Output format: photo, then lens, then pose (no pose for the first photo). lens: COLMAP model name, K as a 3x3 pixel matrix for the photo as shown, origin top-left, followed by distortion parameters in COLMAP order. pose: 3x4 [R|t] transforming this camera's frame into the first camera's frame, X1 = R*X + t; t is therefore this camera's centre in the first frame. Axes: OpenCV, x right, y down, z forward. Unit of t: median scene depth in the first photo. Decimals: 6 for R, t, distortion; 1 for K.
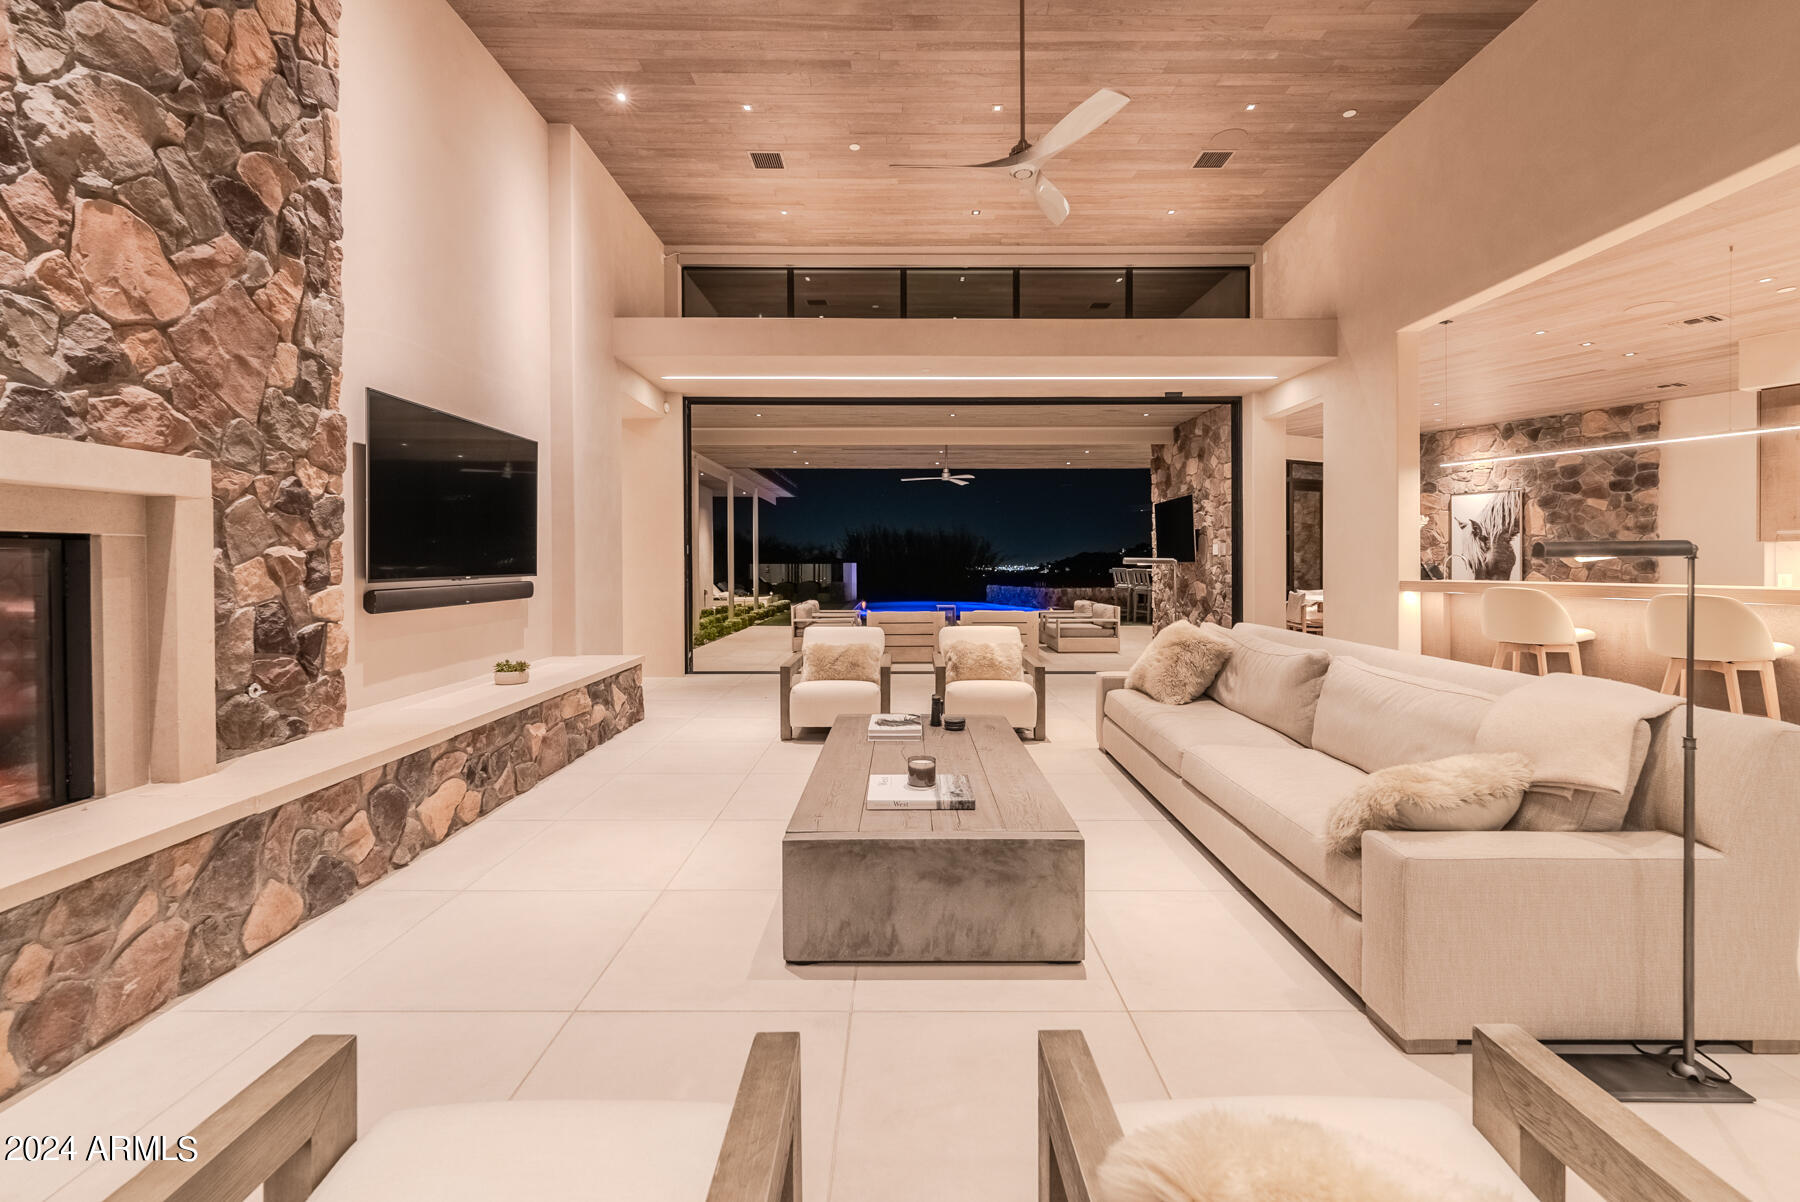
lens RADIAL K [[753.3, 0, 905.2], [0, 753.3, 566.4], [0, 0, 1]] dist [-0.000055, 0.000171]
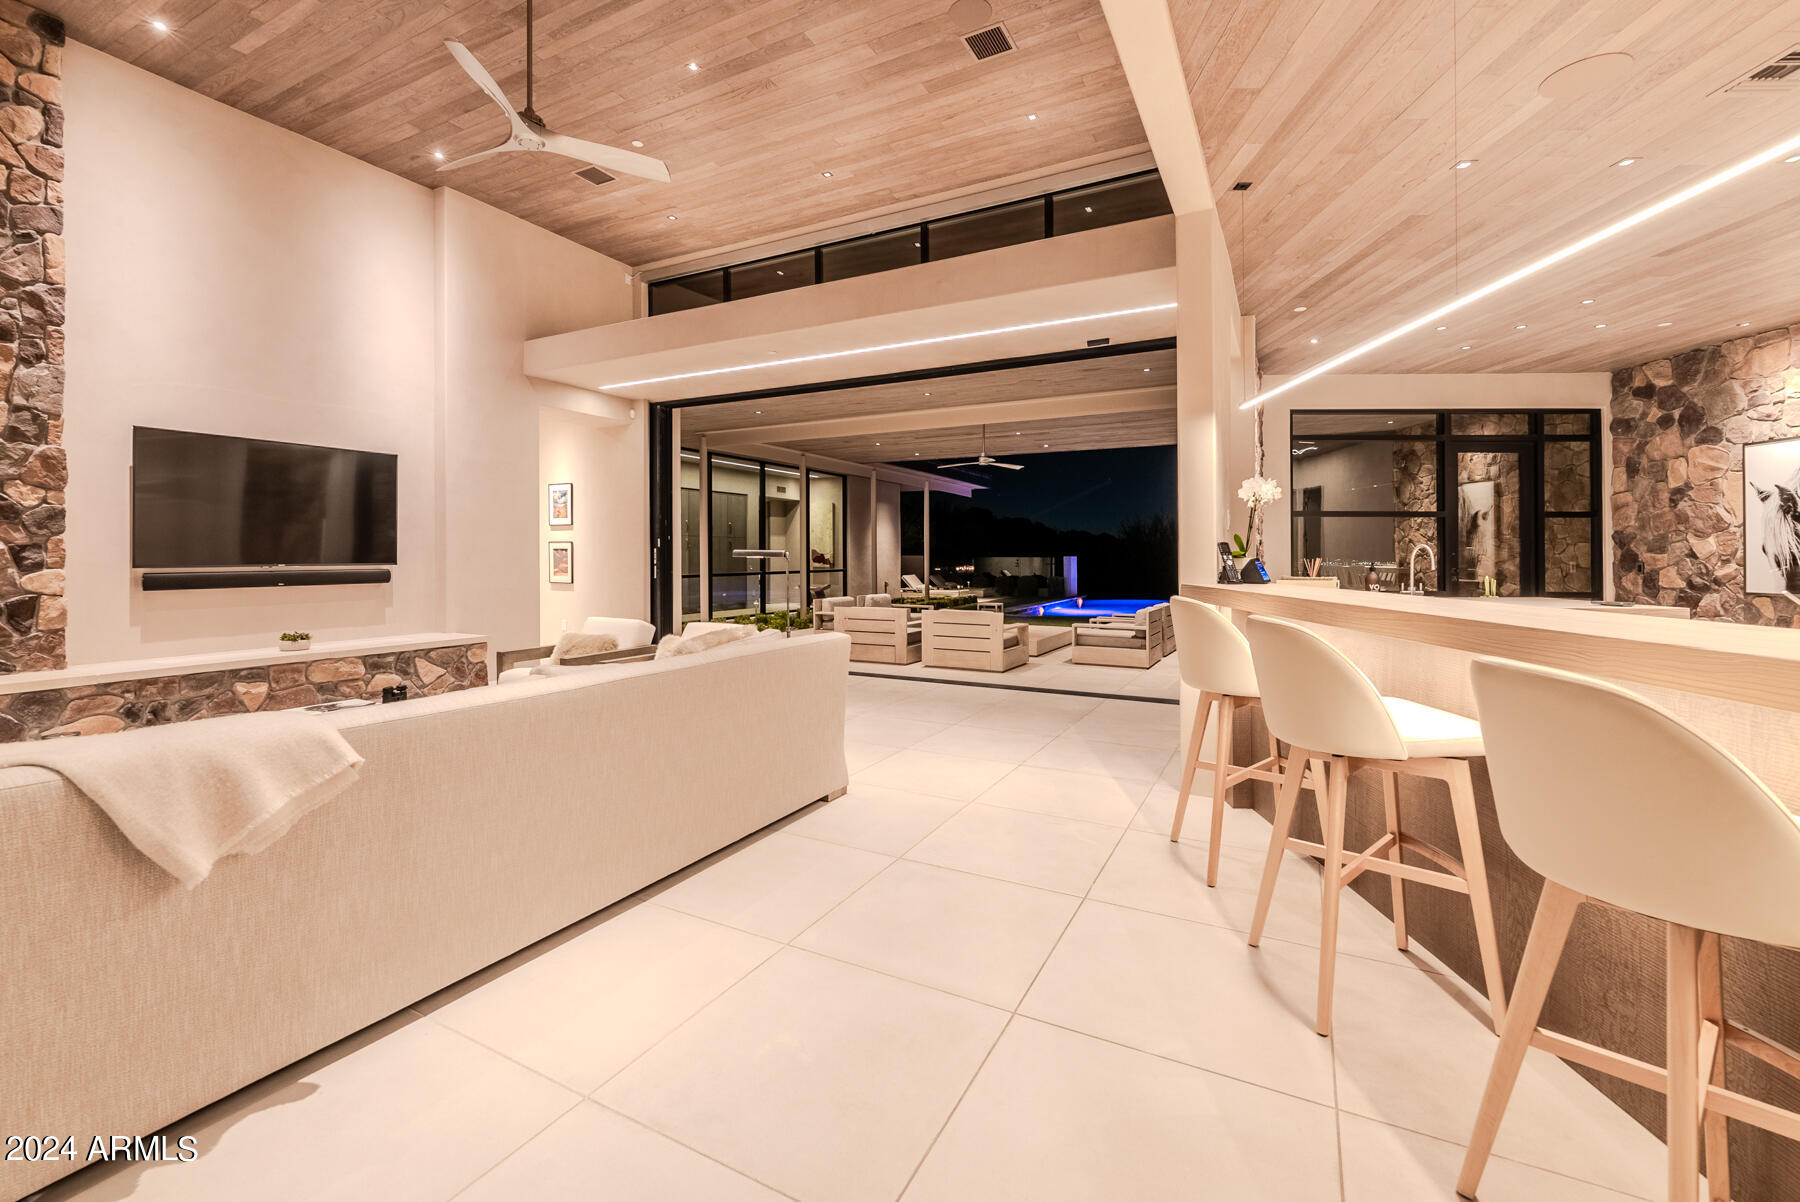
lens RADIAL K [[751.5, 0, 868.5], [0, 751.5, 555.4], [0, 0, 1]] dist [-0.000631, -0.000123]
pose [[0.882367, 0.003008, -0.470552, 0.838793], [-0.005811, 0.999973, -0.004504, -0.001891], [0.470526, 0.006708, 0.882361, 0.319898]]
